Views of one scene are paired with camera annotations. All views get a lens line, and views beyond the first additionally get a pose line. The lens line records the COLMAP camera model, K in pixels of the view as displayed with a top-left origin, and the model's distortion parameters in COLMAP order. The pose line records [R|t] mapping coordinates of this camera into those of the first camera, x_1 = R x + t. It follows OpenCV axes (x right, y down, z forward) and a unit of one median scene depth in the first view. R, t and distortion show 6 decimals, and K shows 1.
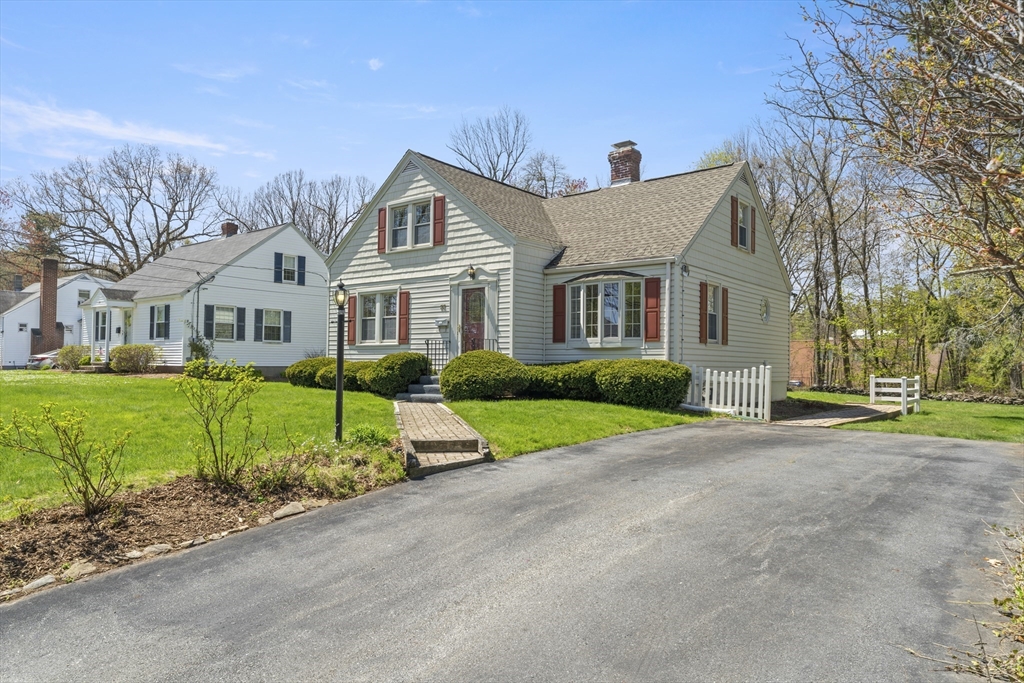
lens RADIAL K [[687.6, 0, 508.7], [0, 687.6, 347.1], [0, 0, 1]] dist [-0.000303, -0.005257]
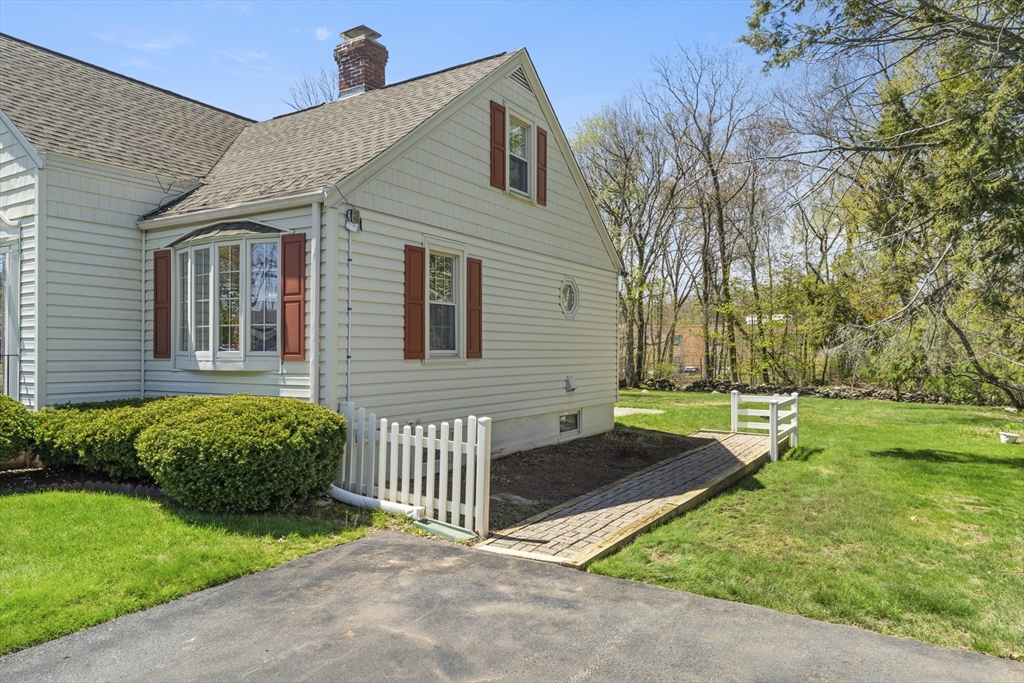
lens RADIAL K [[687.6, 0, 515.3], [0, 687.6, 343.9], [0, 0, 1]] dist [-0.000303, -0.005257]
pose [[0.991111, -0.008914, 0.132739, 0.252573], [0.006644, 0.999824, 0.017536, -0.023333], [-0.132872, -0.016498, 0.990996, 0.397019]]
